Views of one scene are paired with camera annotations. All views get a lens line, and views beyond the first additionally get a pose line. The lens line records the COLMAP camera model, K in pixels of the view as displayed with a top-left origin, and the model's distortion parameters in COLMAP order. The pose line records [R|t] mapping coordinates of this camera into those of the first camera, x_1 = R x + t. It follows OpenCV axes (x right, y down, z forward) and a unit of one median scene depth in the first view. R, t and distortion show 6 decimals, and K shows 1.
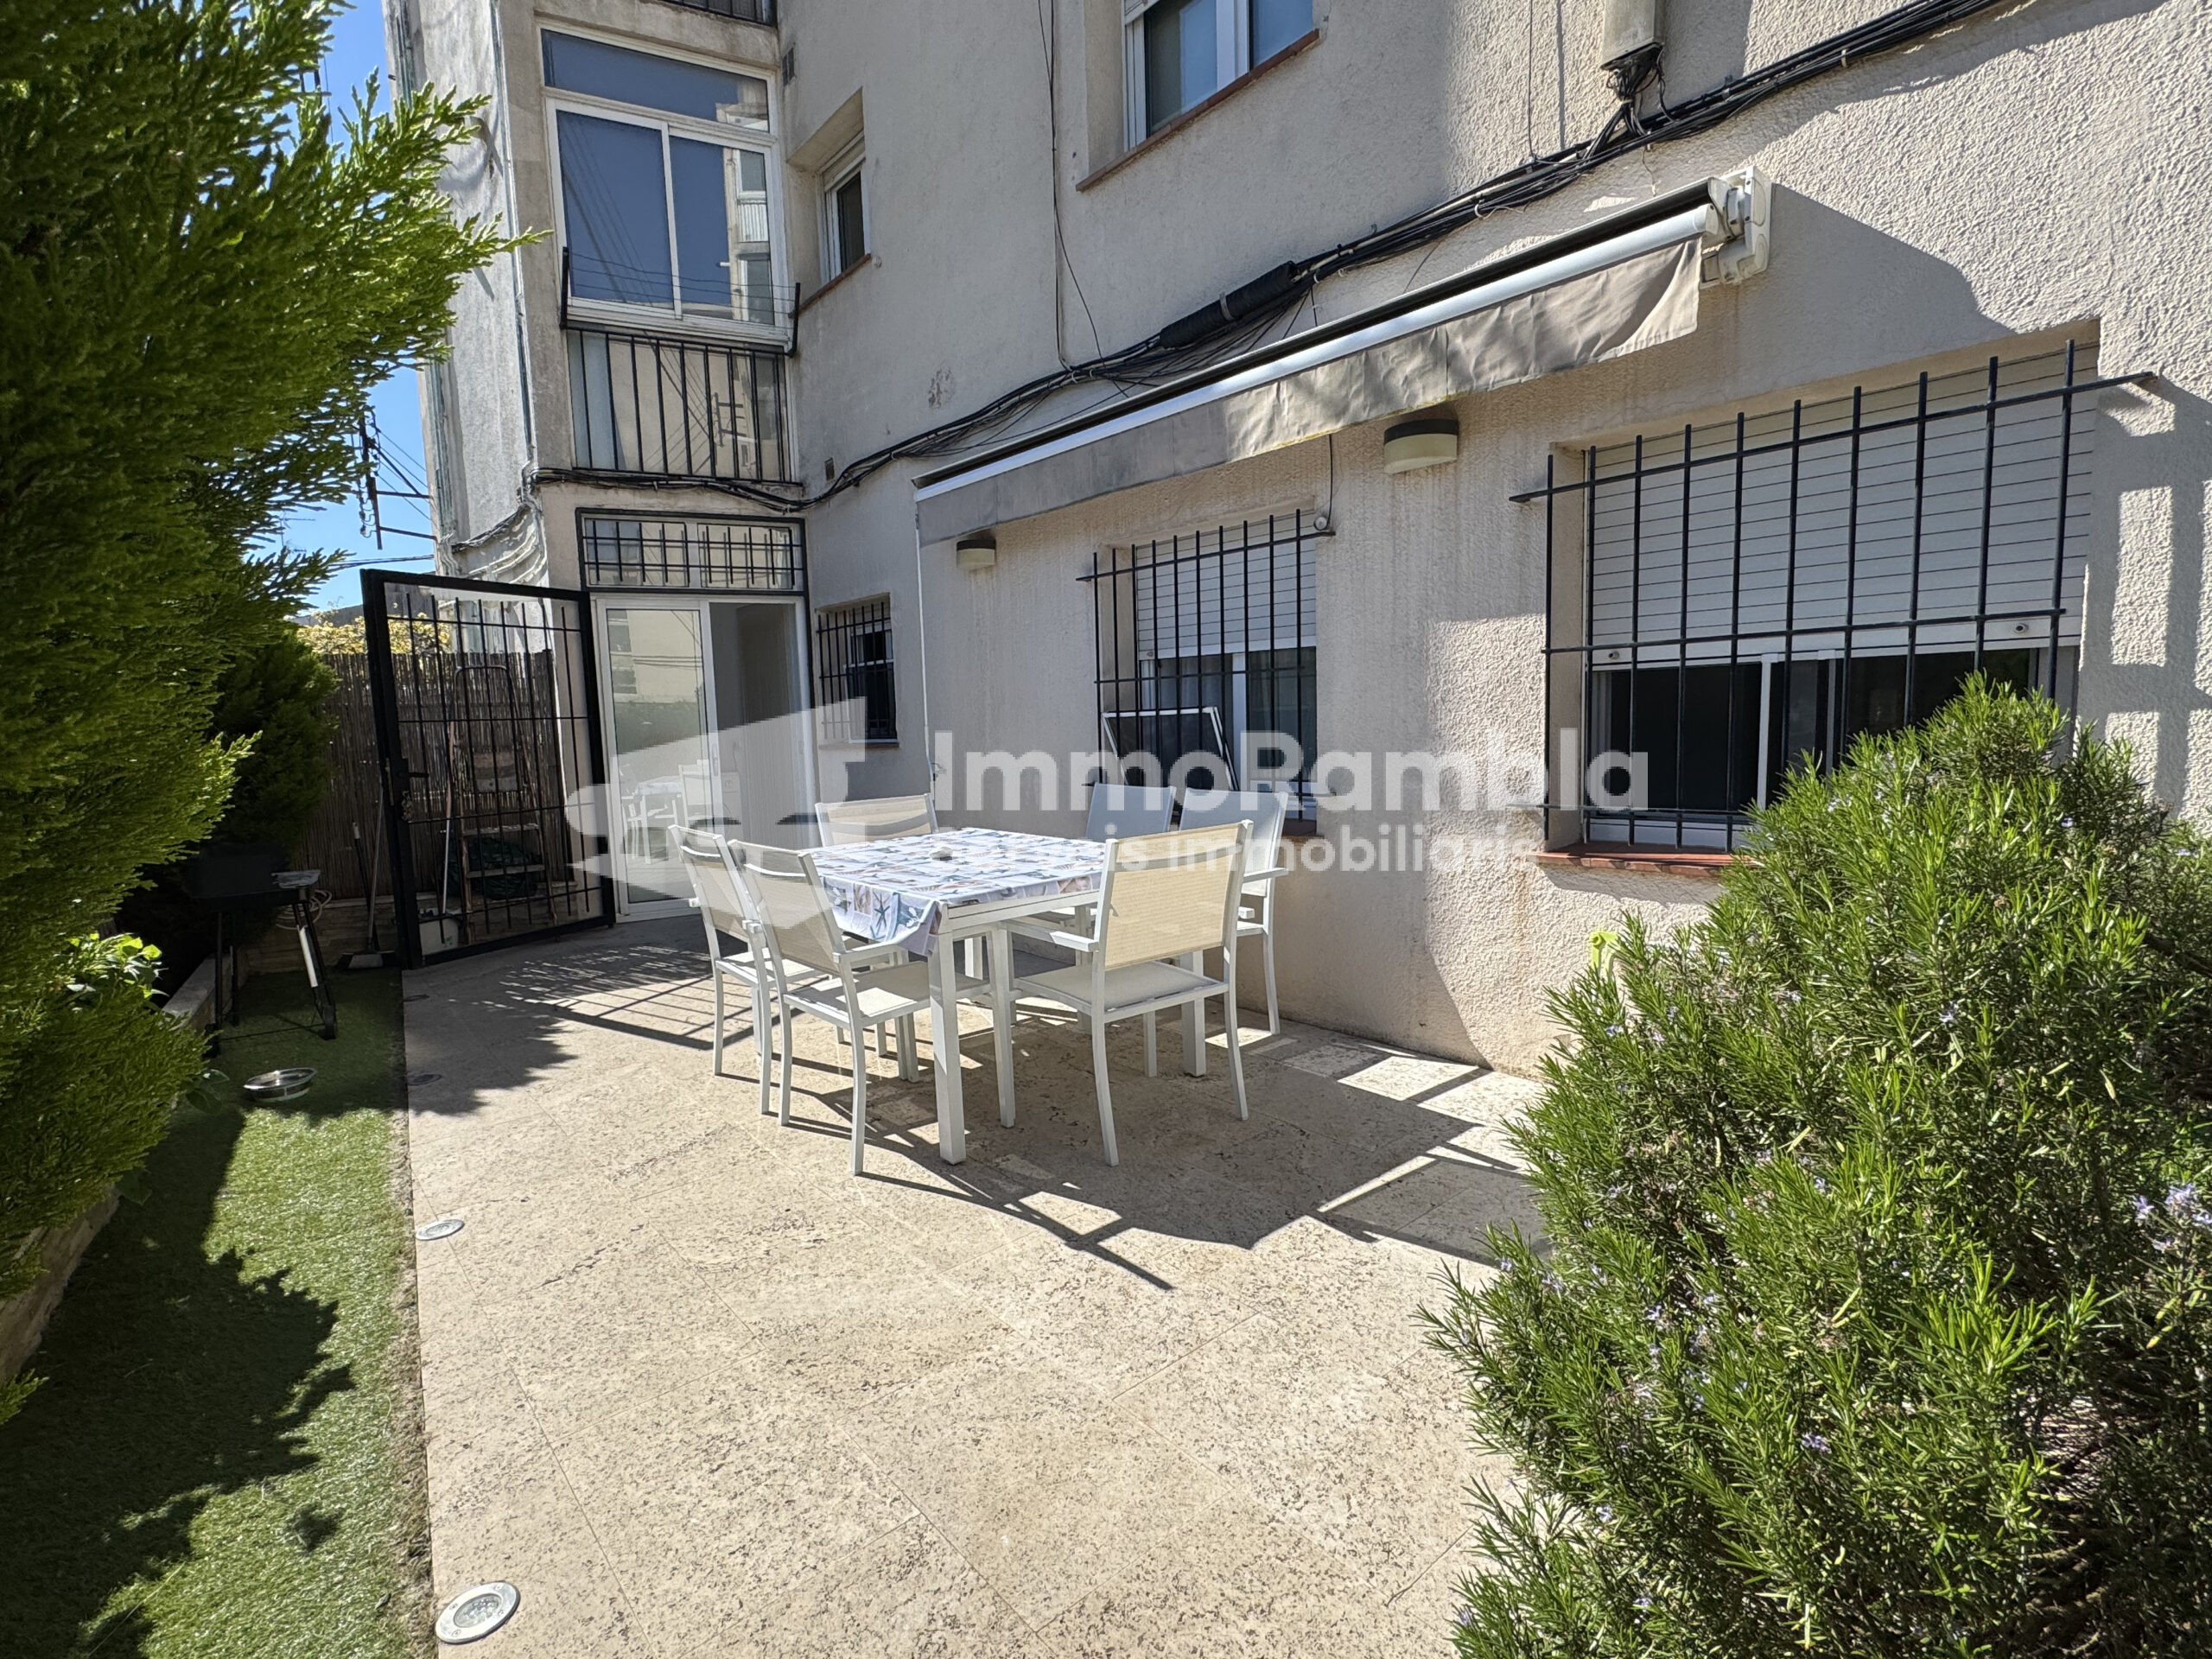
lens RADIAL K [[1067.5, 0, 1106.4], [0, 1067.5, 828.6], [0, 0, 1]] dist [-0.003140, -0.000119]
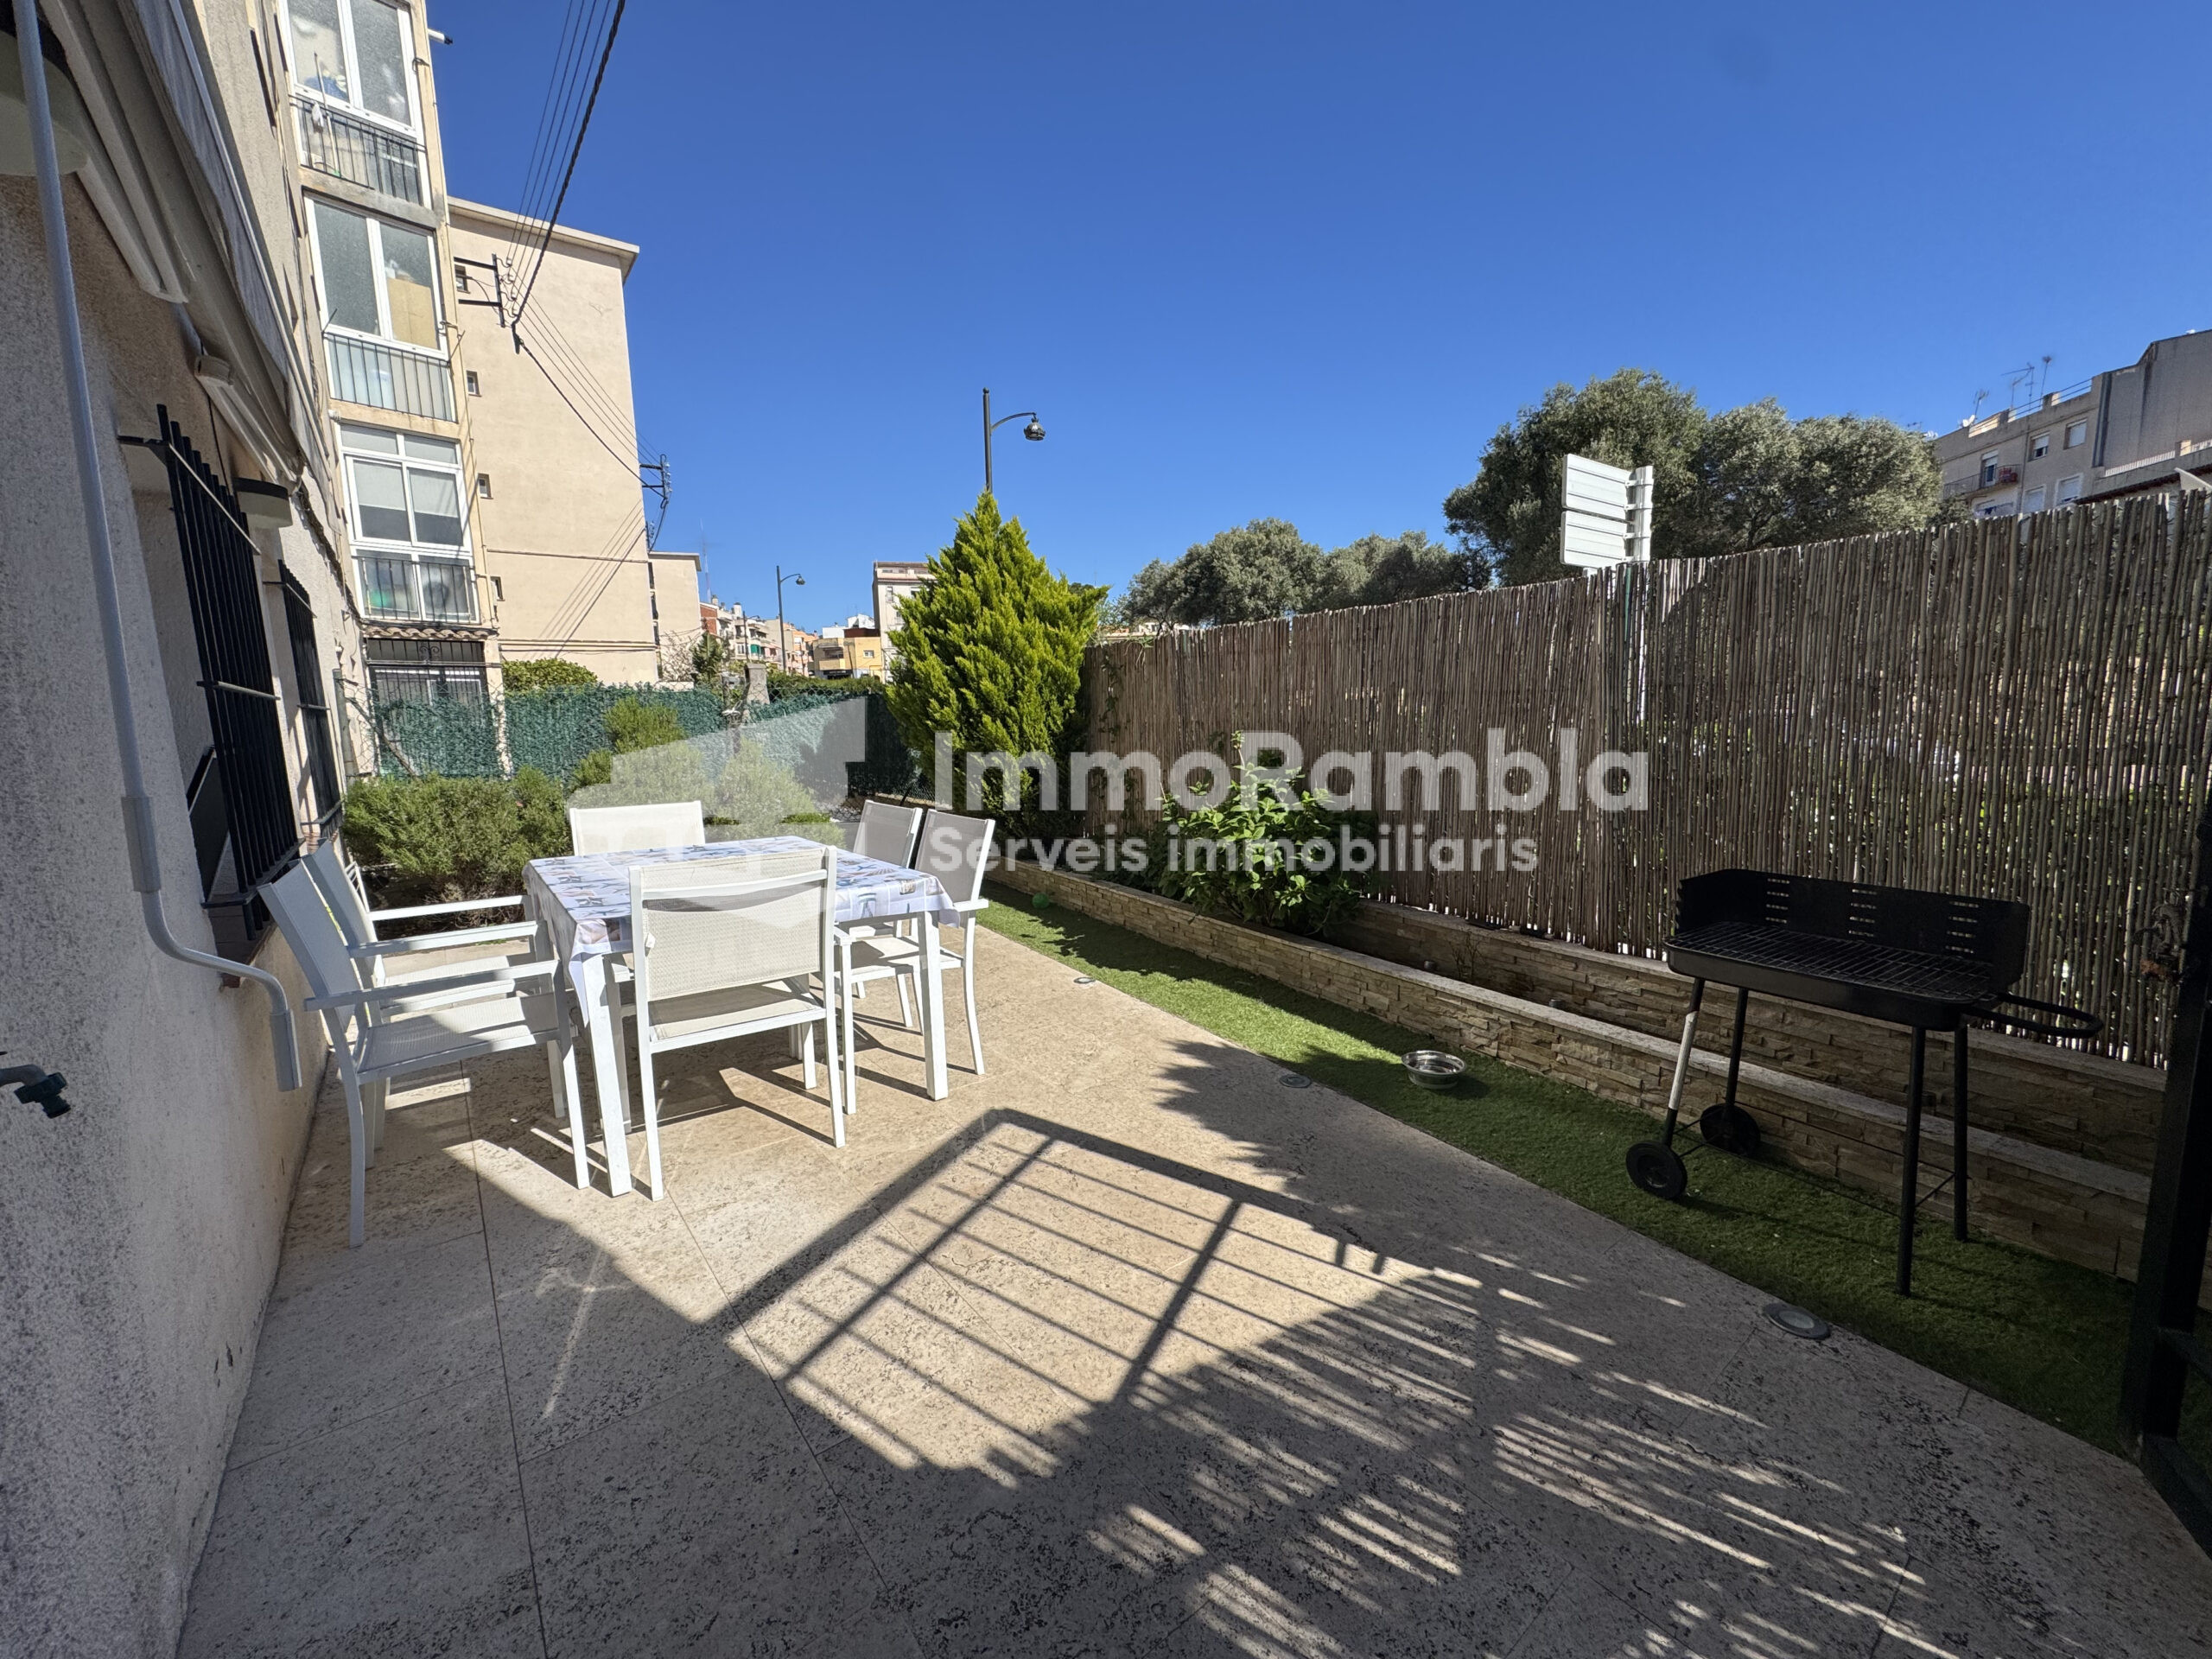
lens RADIAL K [[880.8, 0, 1107.8], [0, 880.8, 827.7], [0, 0, 1]] dist [-0.000919, 0.000092]
pose [[-0.997241, 0.054520, 0.050386, -0.696318], [0.064837, 0.970209, 0.233432, -0.227724], [-0.036158, 0.236054, -0.971067, 2.247441]]
